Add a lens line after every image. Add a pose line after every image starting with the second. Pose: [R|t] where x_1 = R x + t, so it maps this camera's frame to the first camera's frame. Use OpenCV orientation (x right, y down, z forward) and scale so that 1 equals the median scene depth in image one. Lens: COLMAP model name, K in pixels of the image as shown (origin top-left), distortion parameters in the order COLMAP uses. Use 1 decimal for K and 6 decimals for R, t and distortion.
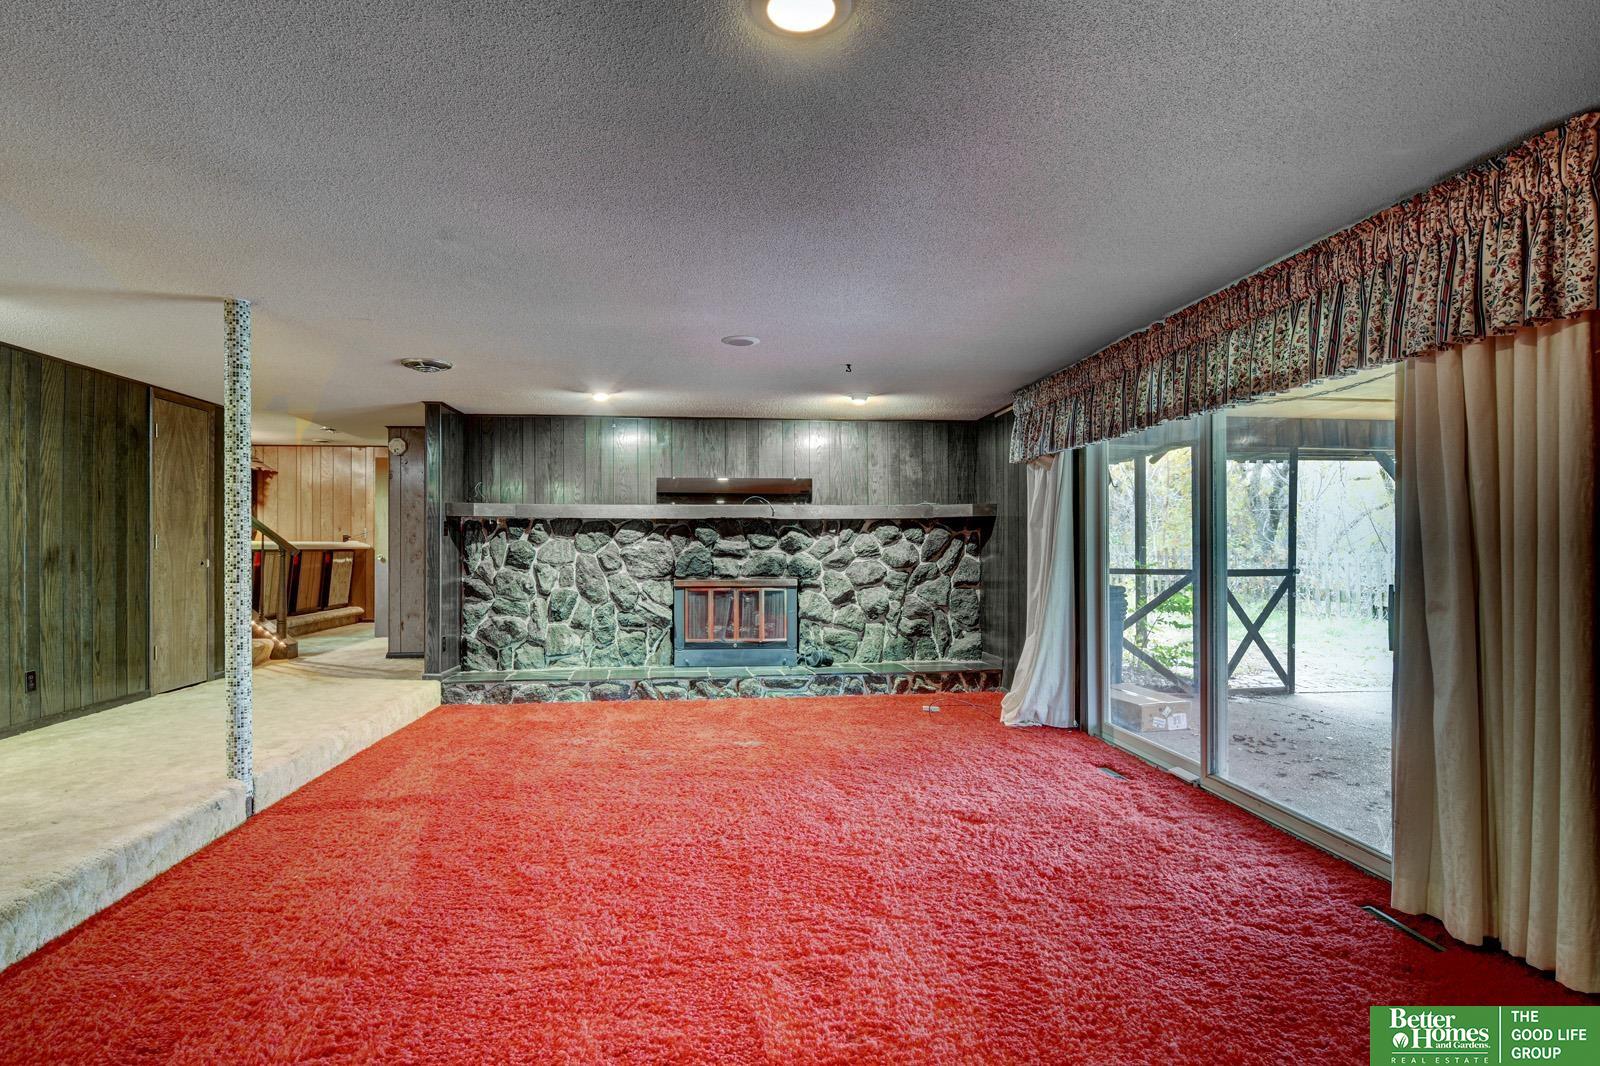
lens RADIAL K [[846.0, 0, 796.3], [0, 846.0, 538.7], [0, 0, 1]] dist [-0.002954, -0.000224]
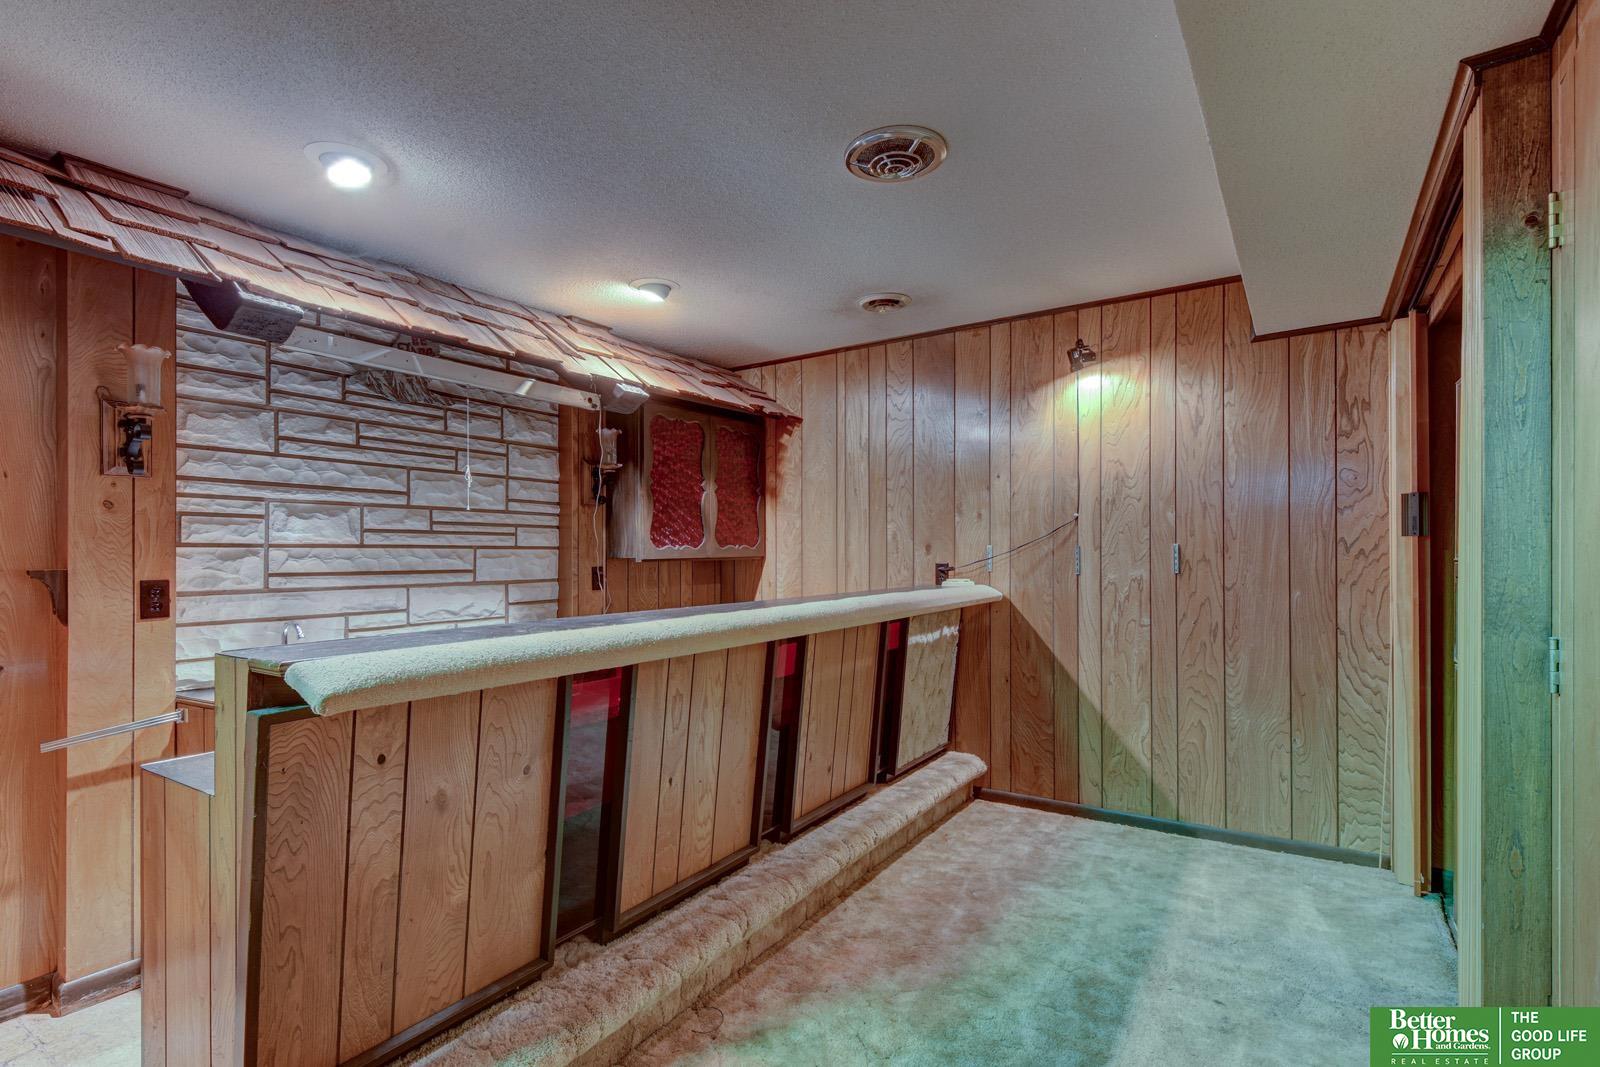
lens RADIAL K [[761.6, 0, 797.0], [0, 761.6, 550.2], [0, 0, 1]] dist [-0.000070, 0.000068]
pose [[0.776523, -0.008140, -0.630036, -0.368000], [-0.000365, 0.999911, -0.013369, -0.005896], [0.630088, 0.010611, 0.776451, 0.693237]]
